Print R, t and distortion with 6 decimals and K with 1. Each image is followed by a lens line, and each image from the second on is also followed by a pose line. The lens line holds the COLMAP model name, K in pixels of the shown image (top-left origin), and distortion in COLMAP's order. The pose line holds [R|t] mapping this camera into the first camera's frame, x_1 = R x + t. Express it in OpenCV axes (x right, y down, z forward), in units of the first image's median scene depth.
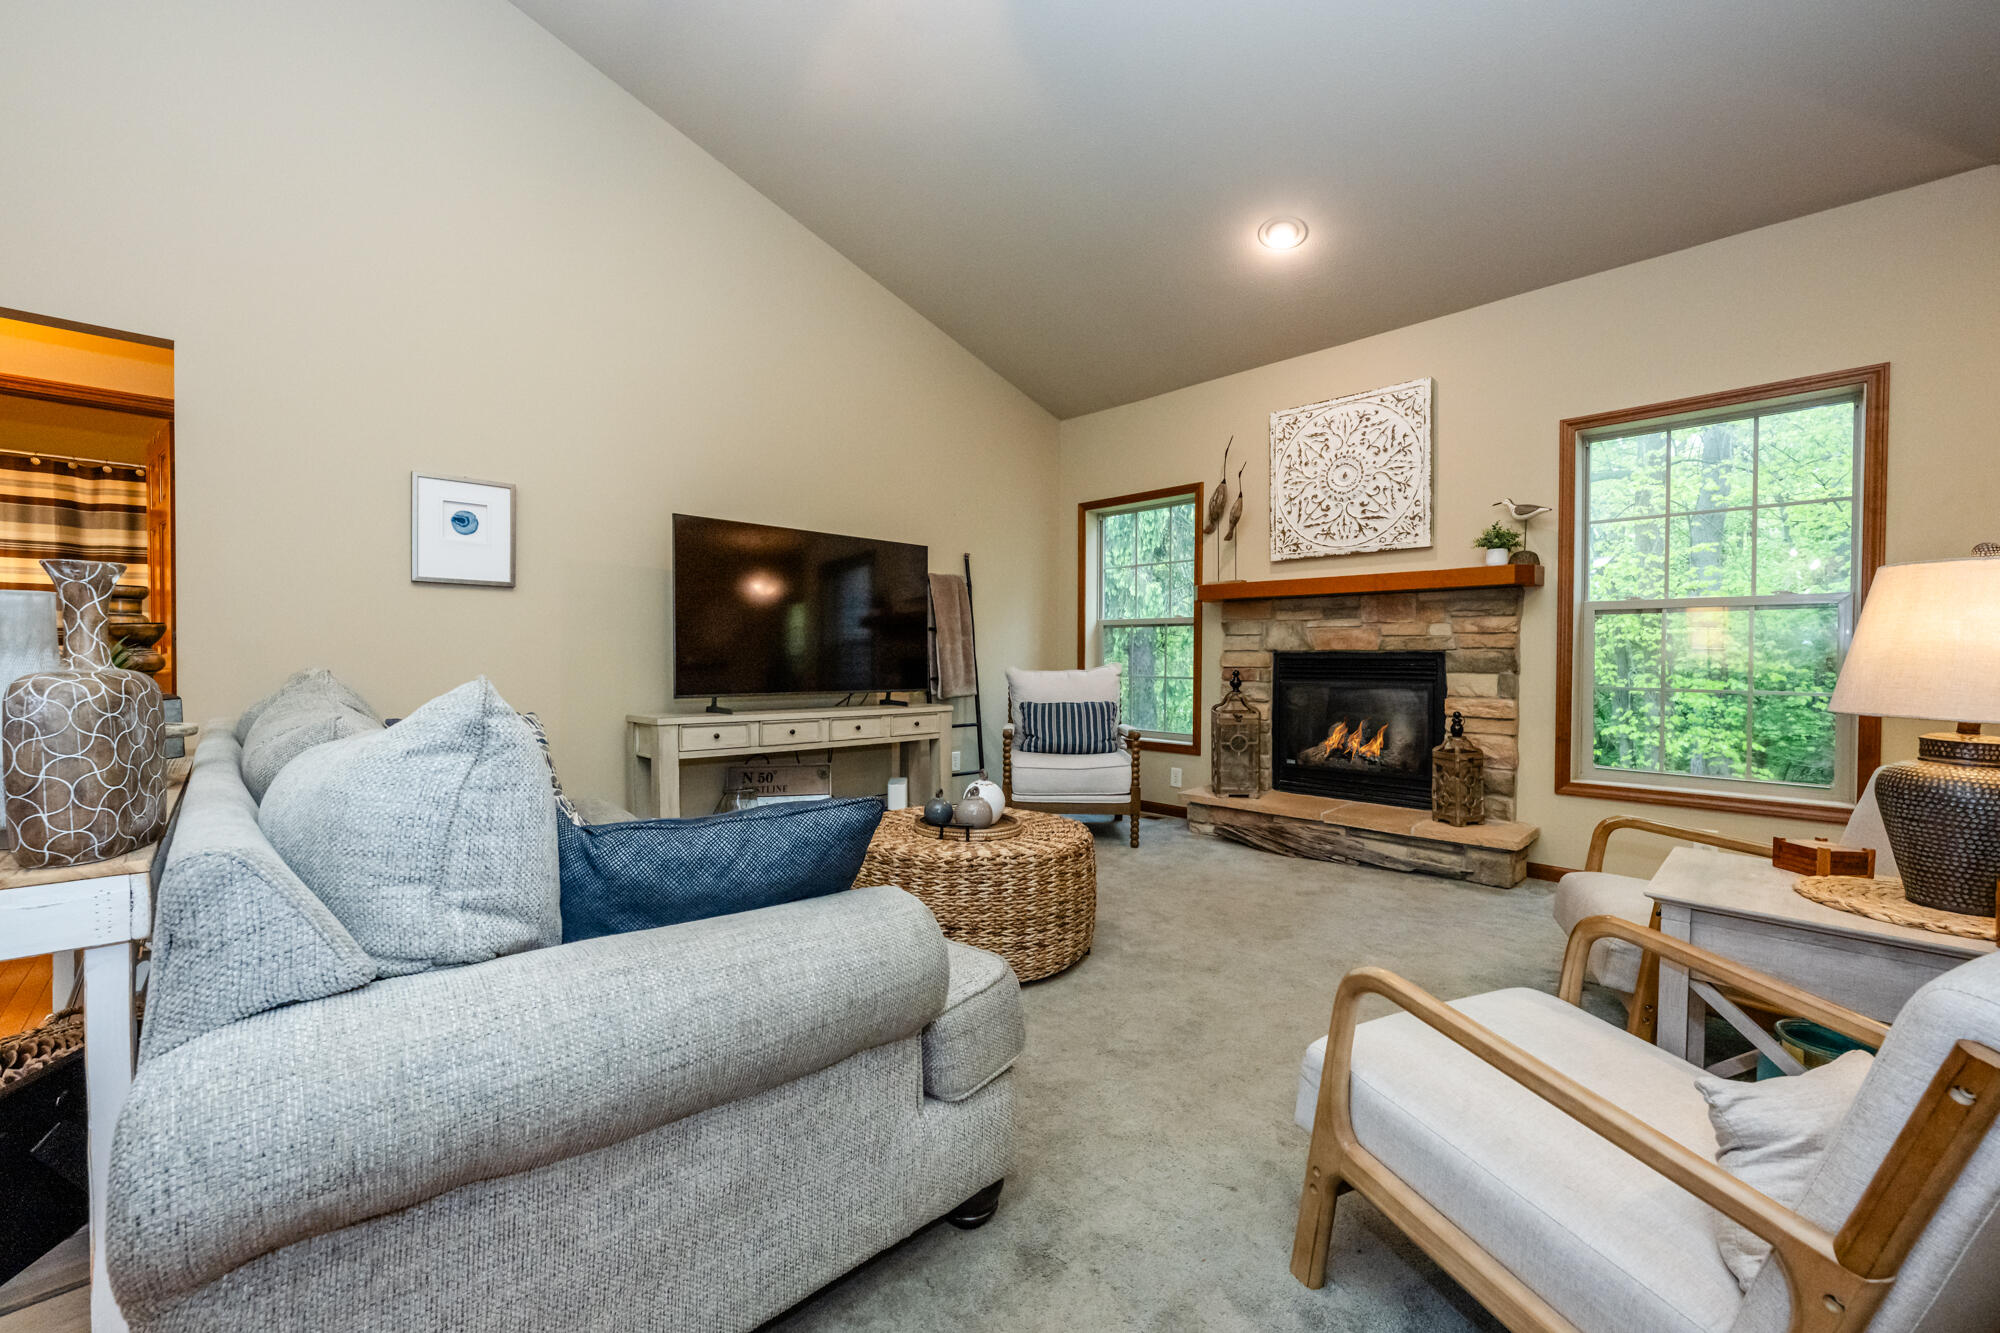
lens RADIAL K [[797.7, 0, 991.2], [0, 797.7, 670.2], [0, 0, 1]] dist [0.000013, -0.000033]
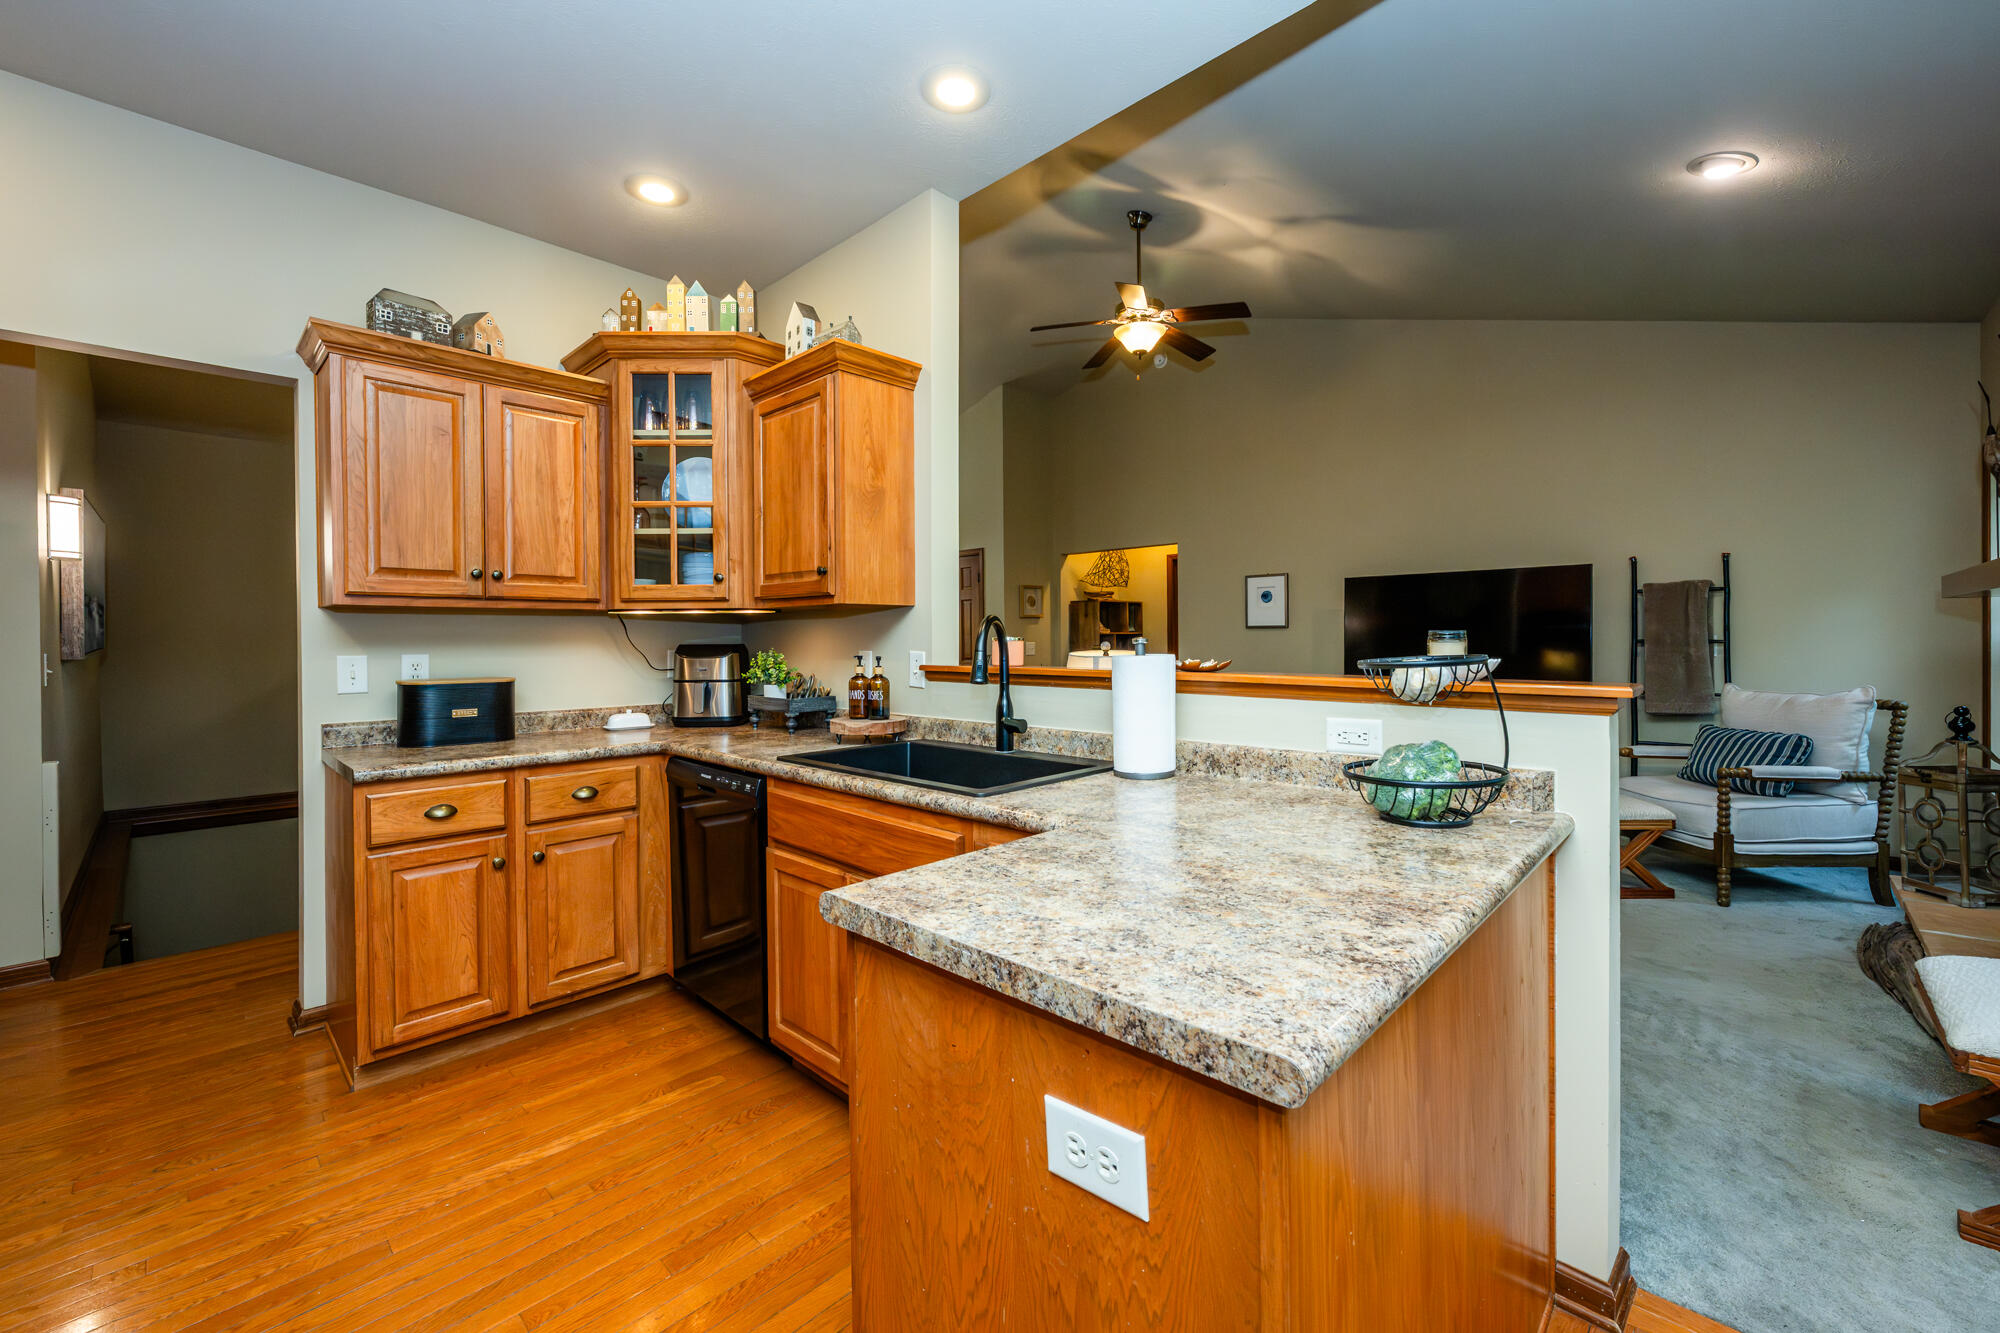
lens RADIAL K [[801.3, 0, 1003.7], [0, 801.3, 644.9], [0, 0, 1]] dist [-0.001102, 0.000116]
pose [[0.038096, -0.000131, -0.999274, 1.006642], [-0.006540, 0.999979, -0.000380, -0.047619], [0.999253, 0.006550, 0.038094, 0.214586]]
